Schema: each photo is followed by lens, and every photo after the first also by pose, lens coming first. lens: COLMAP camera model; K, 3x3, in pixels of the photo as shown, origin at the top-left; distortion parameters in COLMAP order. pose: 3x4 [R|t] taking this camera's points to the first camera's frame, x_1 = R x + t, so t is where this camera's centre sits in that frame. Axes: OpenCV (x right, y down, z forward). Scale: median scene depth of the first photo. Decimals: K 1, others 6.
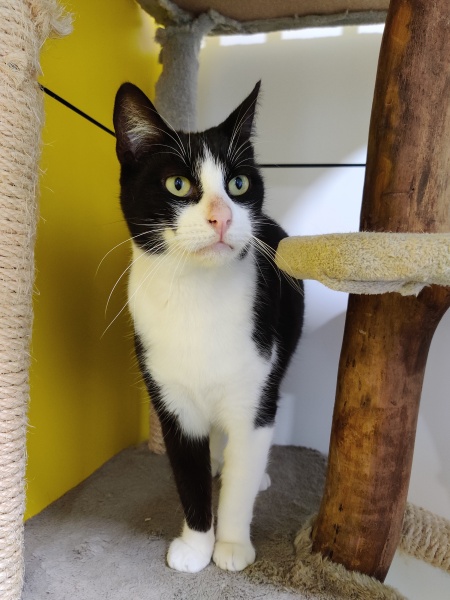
lens RADIAL K [[473.4, 0, 214.3], [0, 473.4, 298.5], [0, 0, 1]] dist [0.023192, -0.039316]
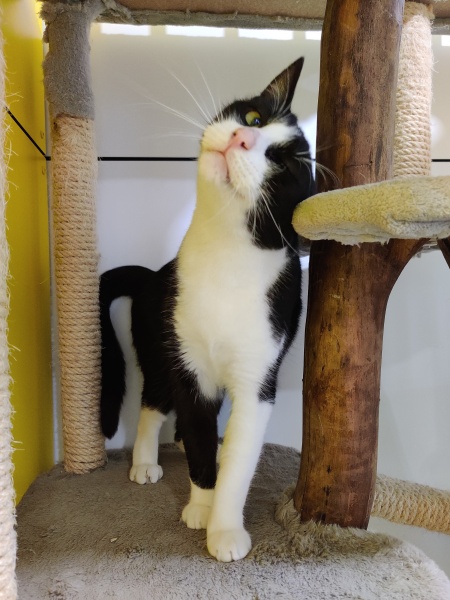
lens RADIAL K [[473.4, 0, 214.2], [0, 473.4, 295.4], [0, 0, 1]] dist [0.023192, -0.039316]
pose [[0.927067, -0.076757, 0.366953, -0.327805], [0.091537, 0.995536, -0.023018, 0.066986], [-0.363548, 0.054929, 0.929954, 0.112836]]
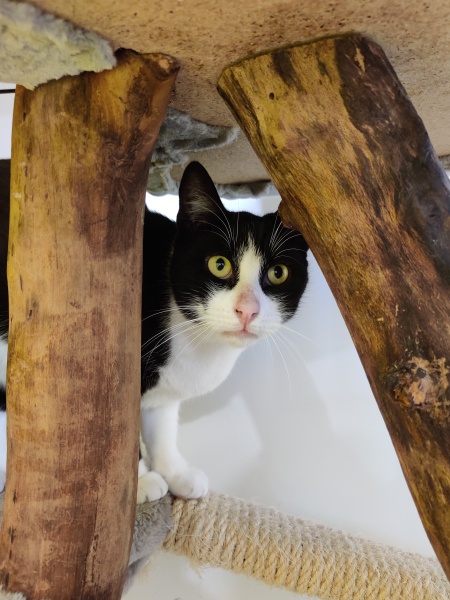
lens RADIAL K [[473.4, 0, 225.3], [0, 473.4, 298.5], [0, 0, 1]] dist [0.023192, -0.039316]
pose [[0.971499, -0.069903, 0.226501, 0.420214], [0.087901, 0.993641, -0.070360, 0.267931], [-0.220142, 0.088264, 0.971466, 0.352404]]
